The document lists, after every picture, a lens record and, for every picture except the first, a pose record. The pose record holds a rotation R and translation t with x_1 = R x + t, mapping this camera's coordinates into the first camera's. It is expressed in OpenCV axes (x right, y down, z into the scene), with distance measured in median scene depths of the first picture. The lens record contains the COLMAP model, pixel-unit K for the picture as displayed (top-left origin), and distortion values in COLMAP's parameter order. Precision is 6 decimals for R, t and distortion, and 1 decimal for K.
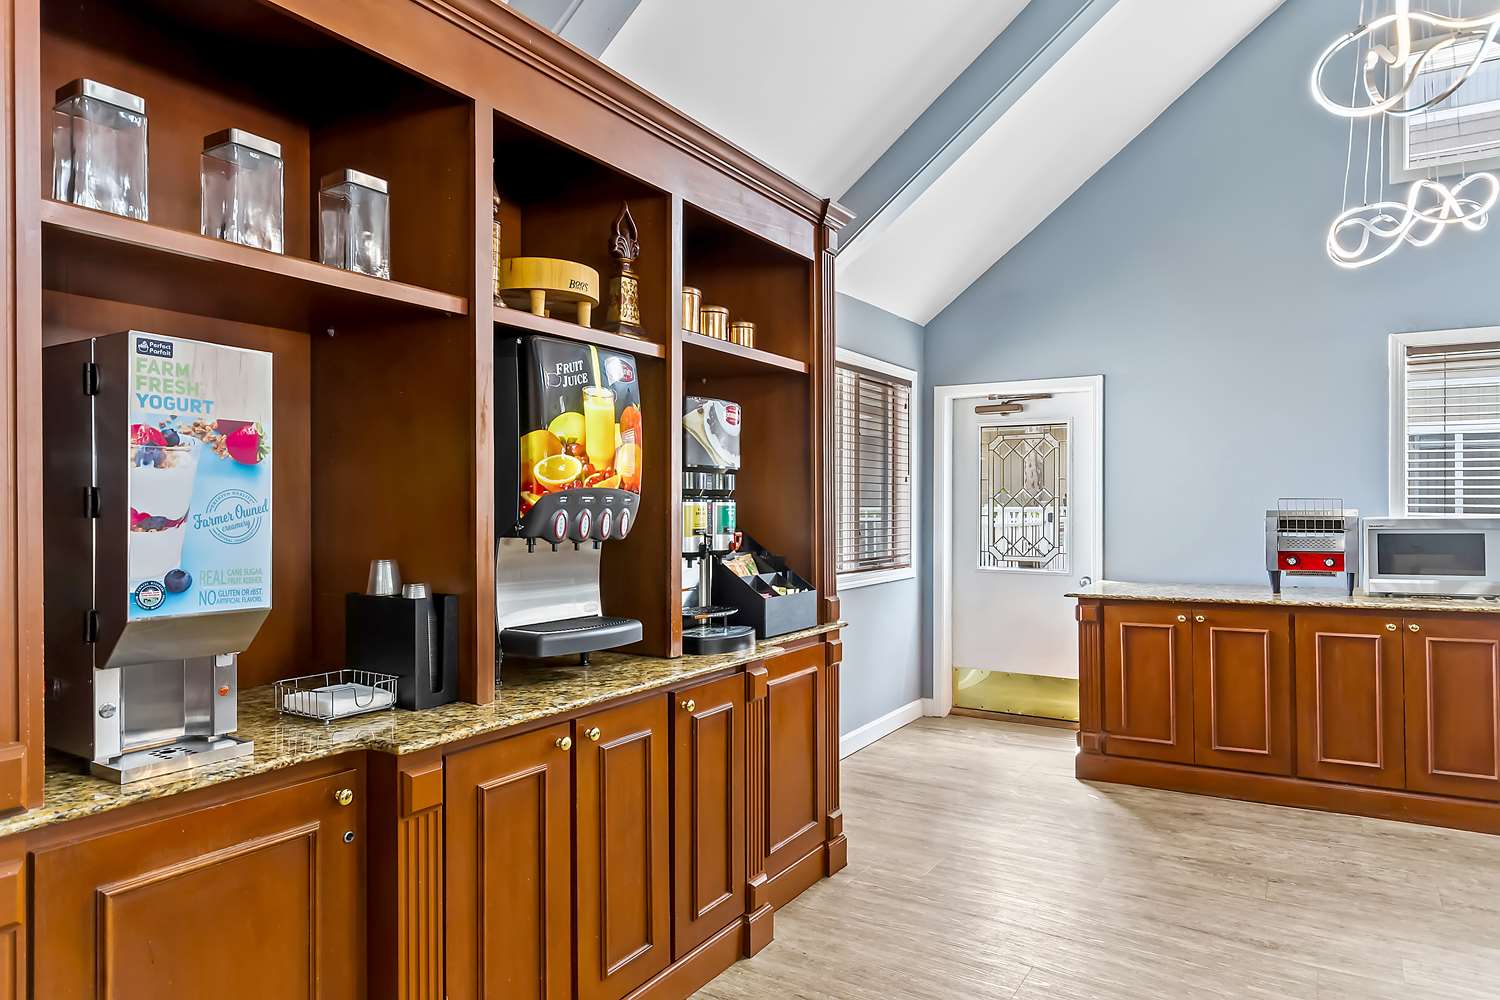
lens RADIAL K [[908.2, 0, 752.6], [0, 908.2, 498.5], [0, 0, 1]] dist [-0.001159, 0.000069]
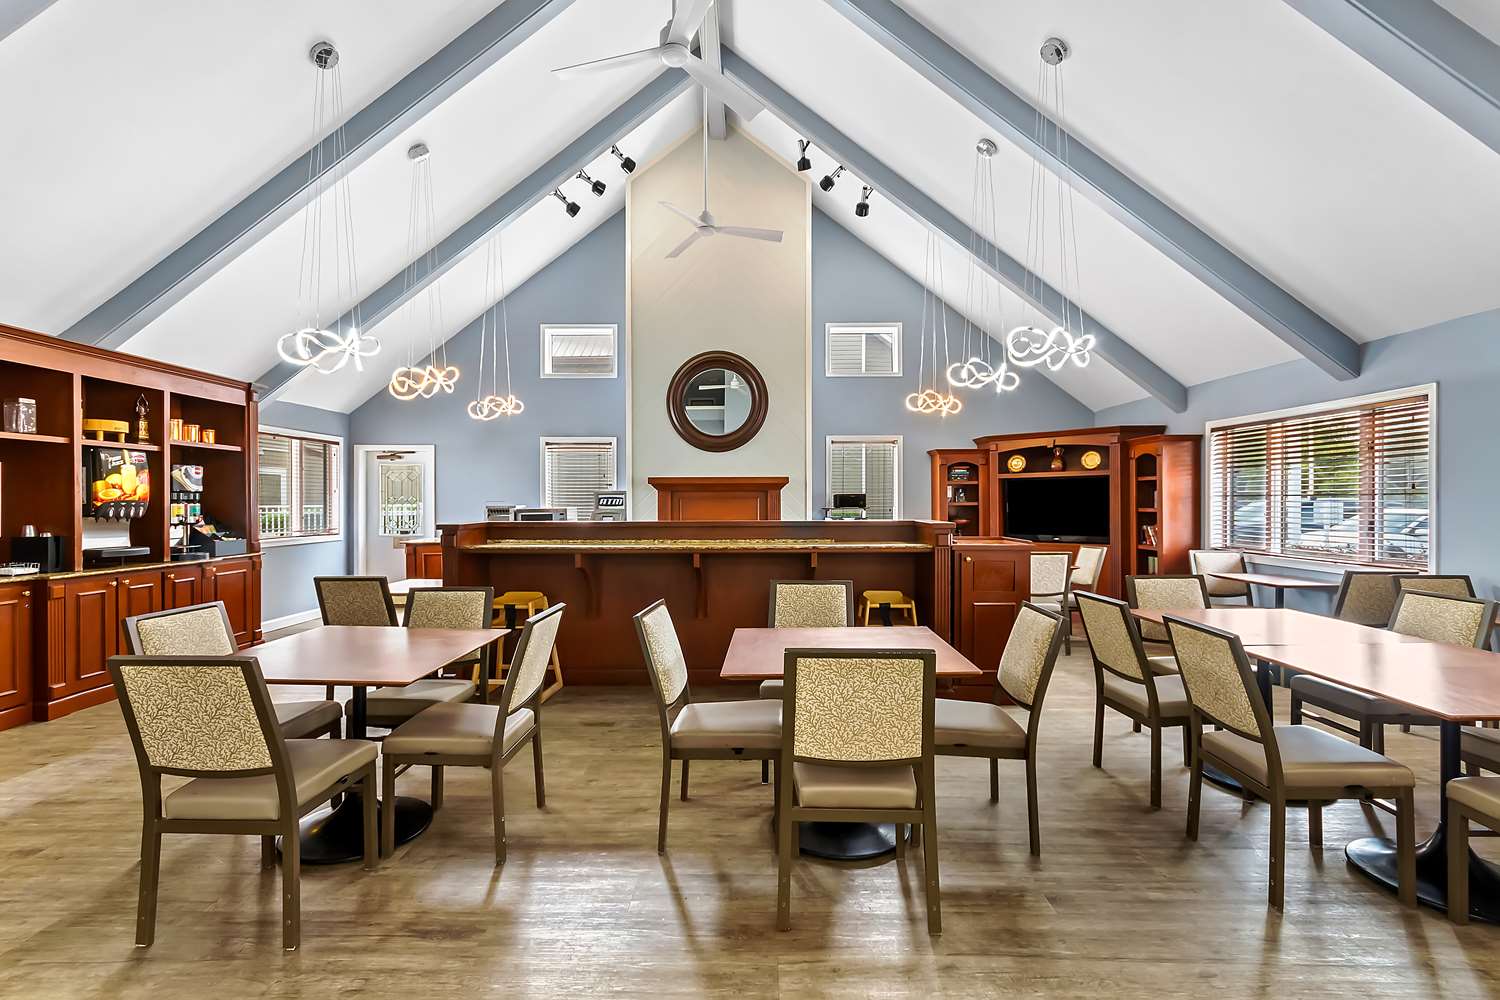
lens RADIAL K [[698.8, 0, 747.0], [0, 698.8, 504.9], [0, 0, 1]] dist [0.002225, 0.000391]
pose [[0.858118, -0.003149, 0.513442, 0.329265], [-0.003064, 0.999932, 0.011254, -0.022965], [-0.513443, -0.011231, 0.858050, -1.683852]]
